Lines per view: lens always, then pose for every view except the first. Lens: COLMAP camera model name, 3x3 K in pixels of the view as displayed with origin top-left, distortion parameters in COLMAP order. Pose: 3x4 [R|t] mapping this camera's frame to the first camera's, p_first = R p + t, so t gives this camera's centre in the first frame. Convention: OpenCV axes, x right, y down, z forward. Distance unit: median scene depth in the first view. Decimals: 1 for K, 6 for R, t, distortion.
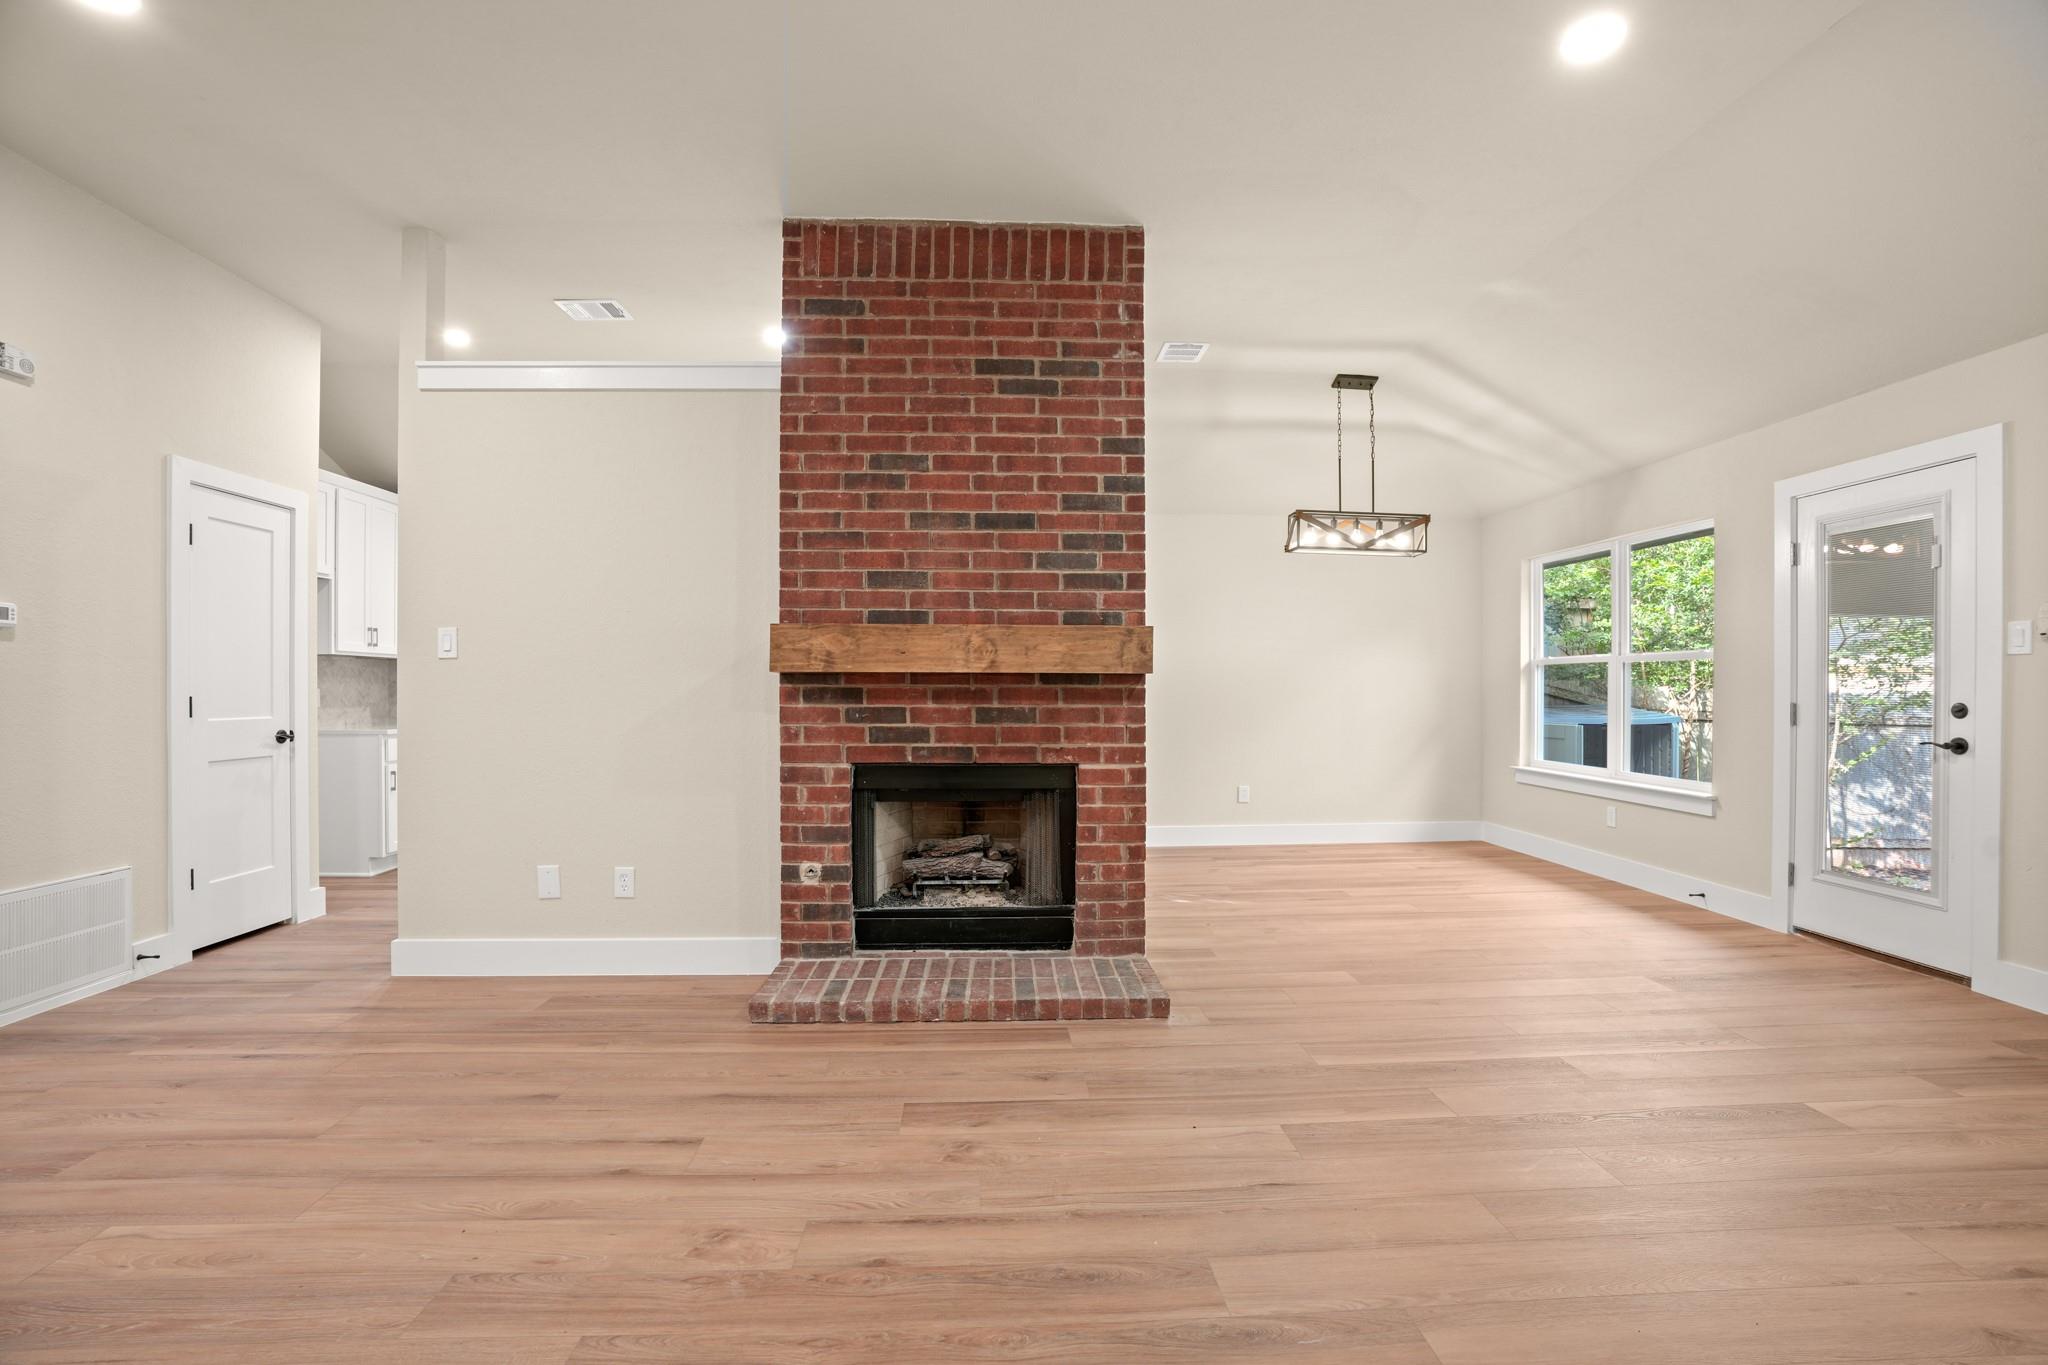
lens RADIAL K [[938.8, 0, 1030.0], [0, 938.8, 689.5], [0, 0, 1]] dist [-0.067612, 0.024646]
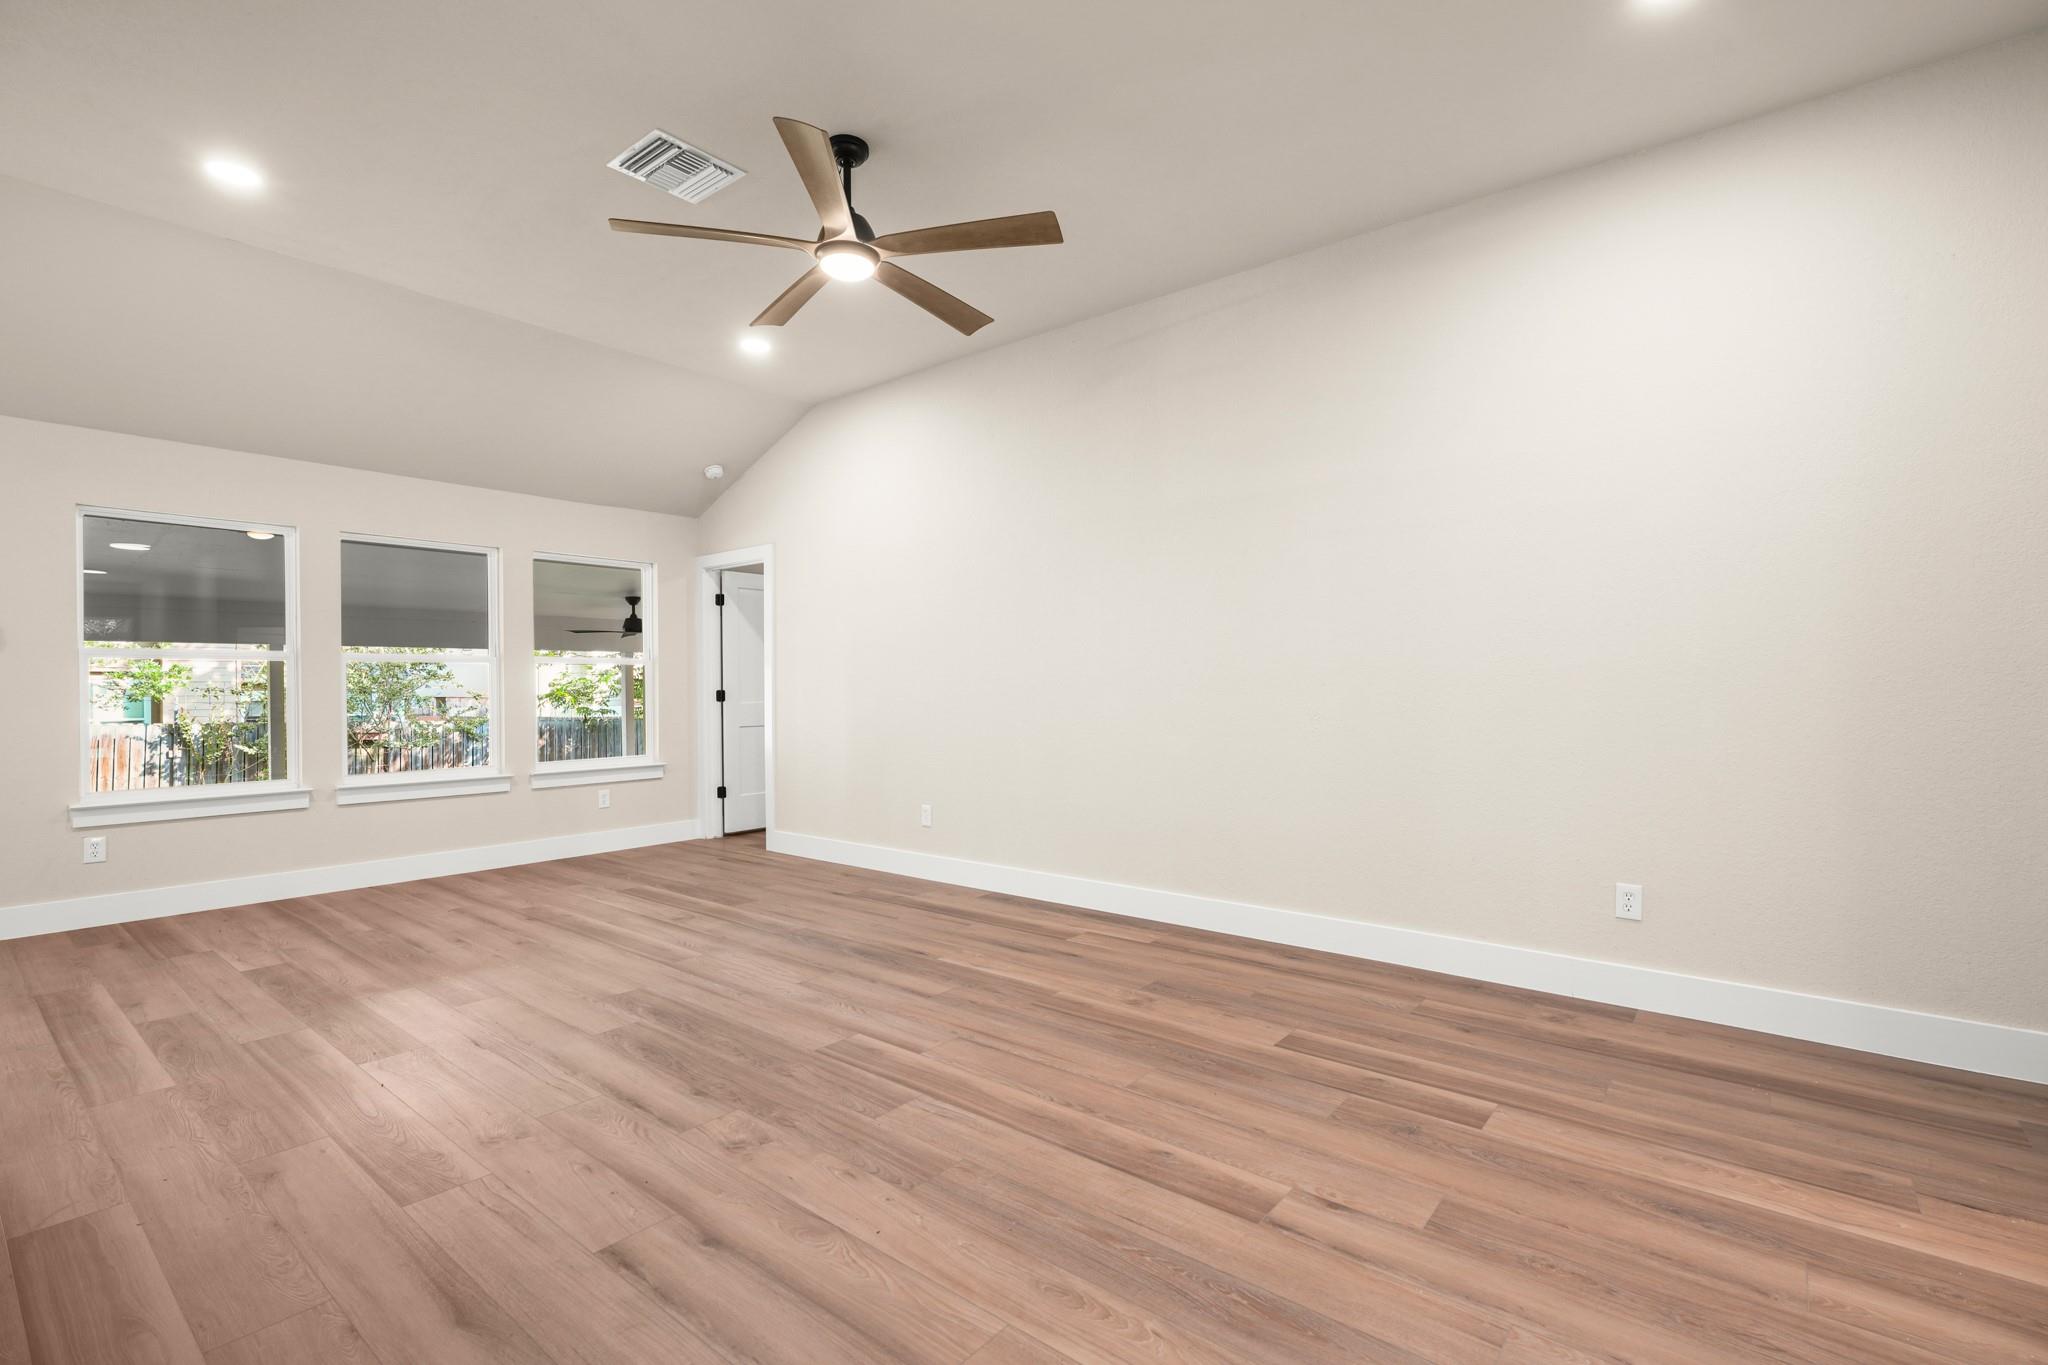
lens RADIAL K [[930.3, 0, 1026.9], [0, 930.3, 677.7], [0, 0, 1]] dist [-0.003757, -0.000100]
pose [[-0.740905, 0.007893, 0.671564, -0.746135], [0.007678, 0.999965, -0.003282, -0.001292], [-0.671566, 0.002724, -0.740939, 0.854247]]
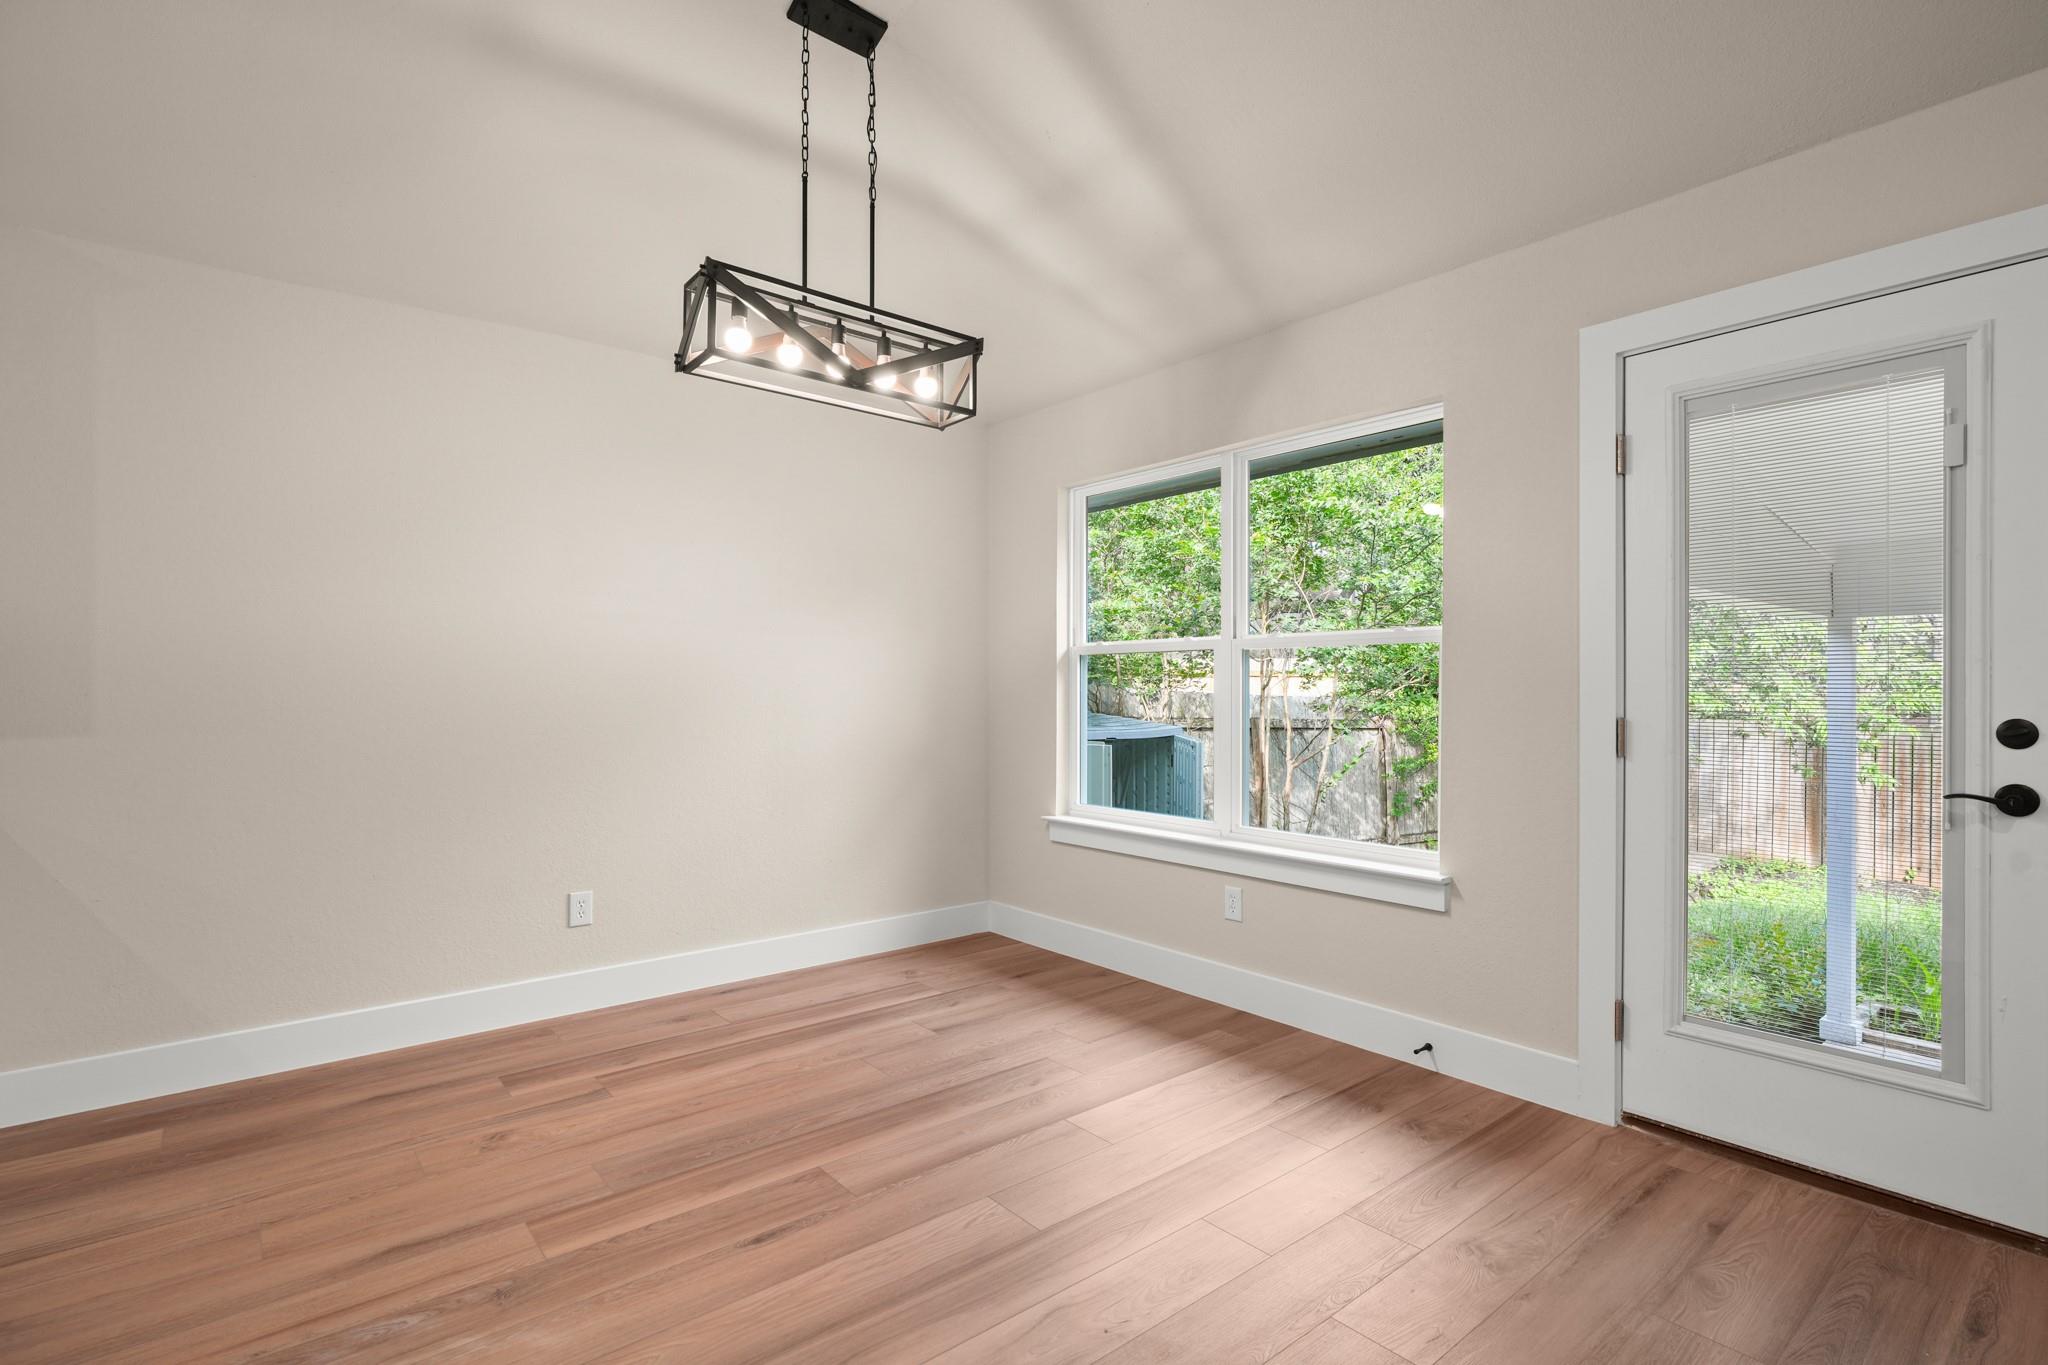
lens RADIAL K [[977.9, 0, 1036.7], [0, 977.9, 691.6], [0, 0, 1]] dist [-0.000801, 0.000002]
pose [[0.799360, -0.000144, 0.600852, 0.210024], [0.001545, 0.999997, -0.001817, -0.000760], [-0.600850, 0.002381, 0.799358, 0.835523]]
